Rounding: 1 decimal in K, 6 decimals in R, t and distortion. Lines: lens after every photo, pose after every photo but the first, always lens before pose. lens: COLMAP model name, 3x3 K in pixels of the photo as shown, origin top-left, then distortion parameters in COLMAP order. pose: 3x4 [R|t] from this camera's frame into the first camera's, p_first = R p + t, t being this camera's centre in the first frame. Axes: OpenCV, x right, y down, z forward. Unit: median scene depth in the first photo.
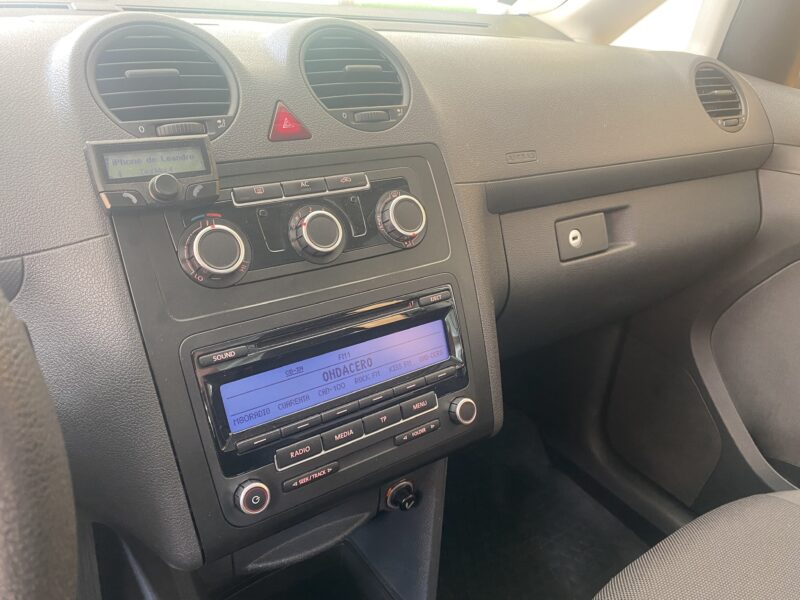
lens RADIAL K [[608.0, 0, 407.3], [0, 608.0, 300.2], [0, 0, 1]] dist [0.025398, -0.021551]
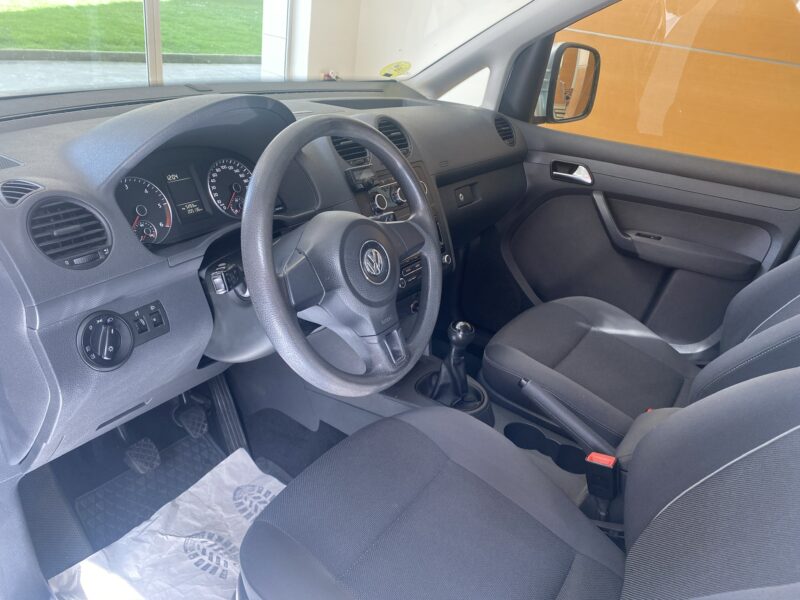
lens RADIAL K [[608.0, 0, 396.8], [0, 608.0, 297.0], [0, 0, 1]] dist [0.025398, -0.021551]
pose [[0.936108, -0.124809, 0.328822, -0.759339], [0.125312, 0.991921, 0.019753, 0.198312], [-0.328631, 0.022715, 0.944185, -1.086649]]
